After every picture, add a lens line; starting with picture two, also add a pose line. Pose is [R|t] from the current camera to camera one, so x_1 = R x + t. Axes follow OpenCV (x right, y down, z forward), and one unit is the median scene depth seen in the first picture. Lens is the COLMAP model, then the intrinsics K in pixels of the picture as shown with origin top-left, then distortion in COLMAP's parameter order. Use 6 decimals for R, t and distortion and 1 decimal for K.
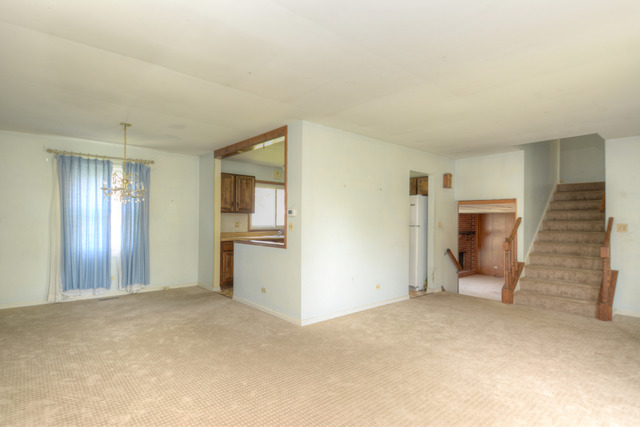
lens RADIAL K [[333.0, 0, 312.4], [0, 333.0, 219.2], [0, 0, 1]] dist [0.047349, -0.053354]
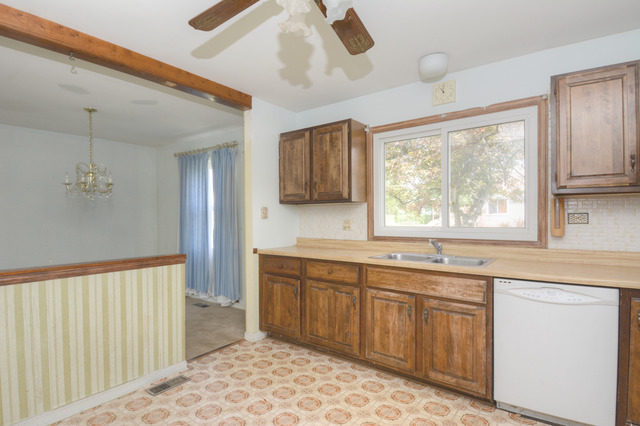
lens RADIAL K [[333.0, 0, 312.4], [0, 333.0, 218.7], [0, 0, 1]] dist [0.047349, -0.053354]
pose [[0.200336, -0.003185, -0.979722, 0.344257], [0.013762, 0.999905, -0.000437, 0.008303], [0.979631, -0.013395, 0.200361, 1.116095]]
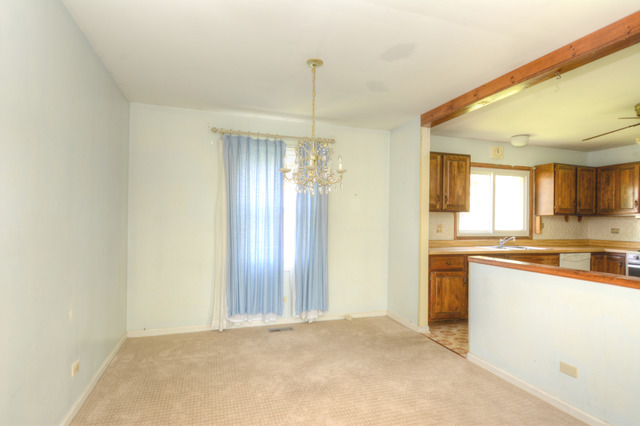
lens RADIAL K [[333.0, 0, 312.4], [0, 333.0, 218.7], [0, 0, 1]] dist [0.047349, -0.053354]
pose [[0.919603, 0.004846, -0.392820, -0.257229], [-0.005184, 0.999987, 0.000200, -0.004204], [0.392816, 0.001852, 0.919615, 0.357864]]
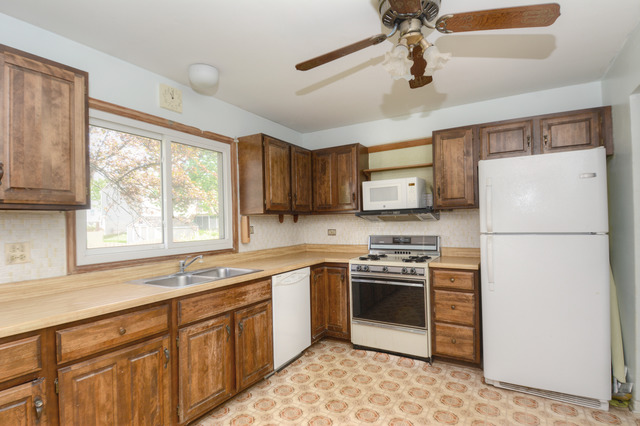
lens RADIAL K [[333.0, 0, 312.4], [0, 333.0, 218.7], [0, 0, 1]] dist [0.047349, -0.053354]
pose [[0.948786, -0.025588, 0.314882, -0.112752], [0.026877, 0.999639, 0.000247, -0.006365], [-0.314774, 0.008229, 0.949131, 0.888163]]
